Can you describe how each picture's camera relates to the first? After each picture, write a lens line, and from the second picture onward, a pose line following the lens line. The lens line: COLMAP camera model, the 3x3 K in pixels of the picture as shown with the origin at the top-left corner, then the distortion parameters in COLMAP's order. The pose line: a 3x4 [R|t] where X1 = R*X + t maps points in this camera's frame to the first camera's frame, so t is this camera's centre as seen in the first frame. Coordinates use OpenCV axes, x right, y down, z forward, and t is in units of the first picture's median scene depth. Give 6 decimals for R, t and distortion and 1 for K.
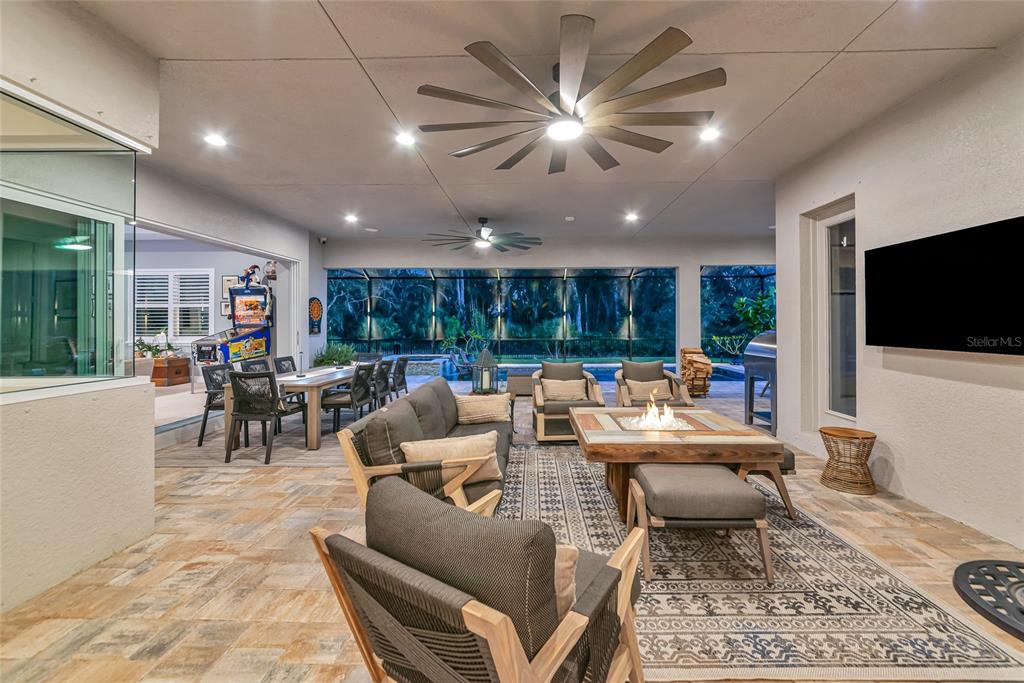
lens RADIAL K [[414.2, 0, 527.7], [0, 414.2, 321.2], [0, 0, 1]] dist [-0.003656, -0.000167]
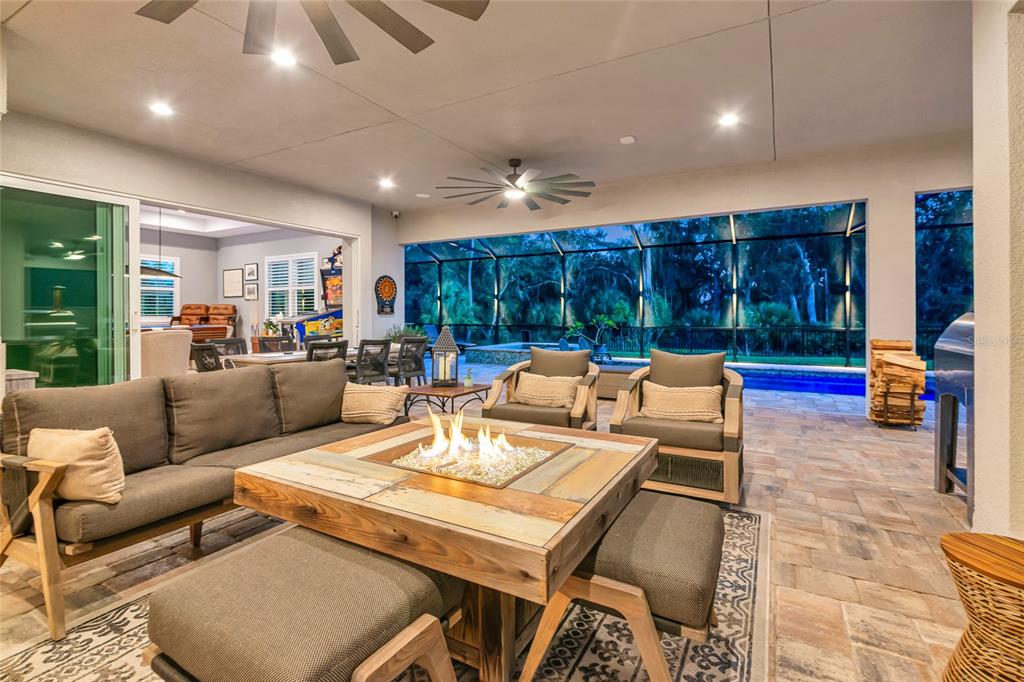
lens RADIAL K [[471.5, 0, 508.0], [0, 471.5, 314.5], [0, 0, 1]] dist [-0.001564, -0.000530]
pose [[0.876536, 0.001295, -0.481335, 0.270731], [0.003083, 0.999961, 0.008305, 0.025643], [0.481327, -0.008764, 0.876497, 0.209848]]
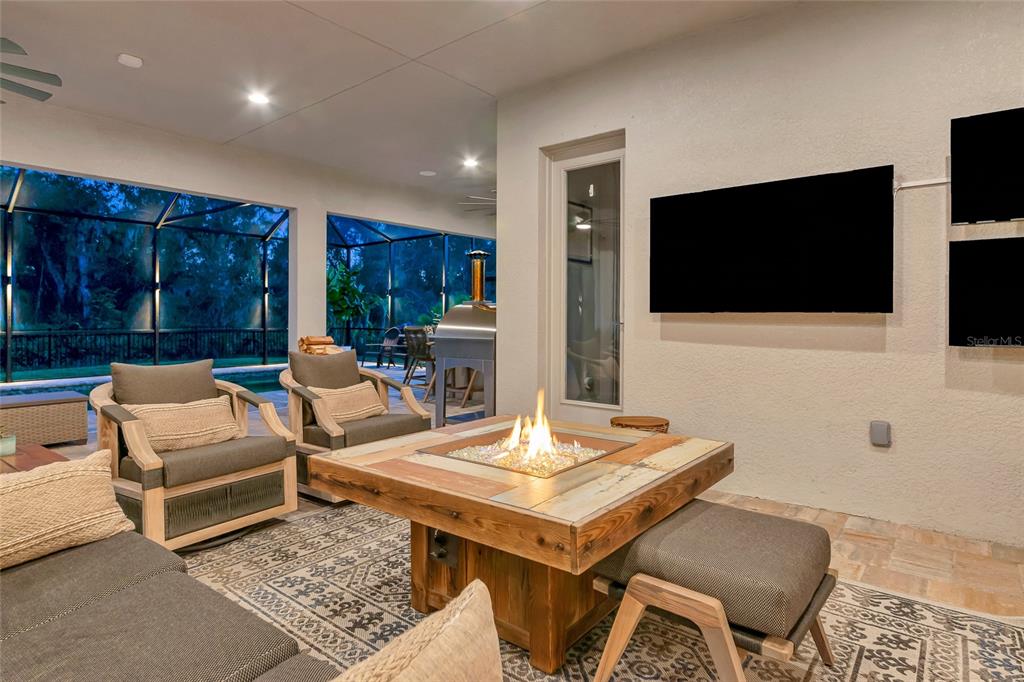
lens RADIAL K [[556.9, 0, 506.0], [0, 556.9, 318.6], [0, 0, 1]] dist [-0.002004, -0.000721]
pose [[0.627553, 0.003543, 0.778566, -0.107960], [-0.012558, 0.999906, 0.005572, 0.031206], [-0.778473, -0.013274, 0.627538, 0.244455]]
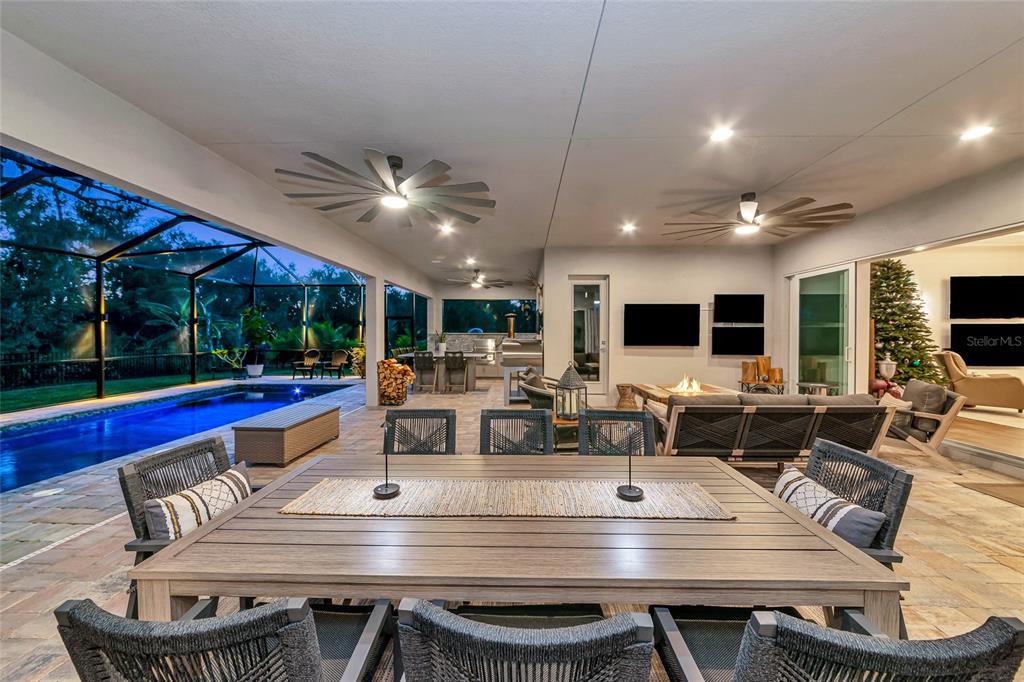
lens RADIAL K [[363.8, 0, 512.0], [0, 363.8, 341.0], [0, 0, 1]] dist [0.006945, 0.000400]
pose [[0.018965, -0.013807, 0.999725, -0.559181], [-0.009875, 0.999853, 0.013996, 0.004574], [-0.999771, -0.010138, 0.018826, 0.742569]]
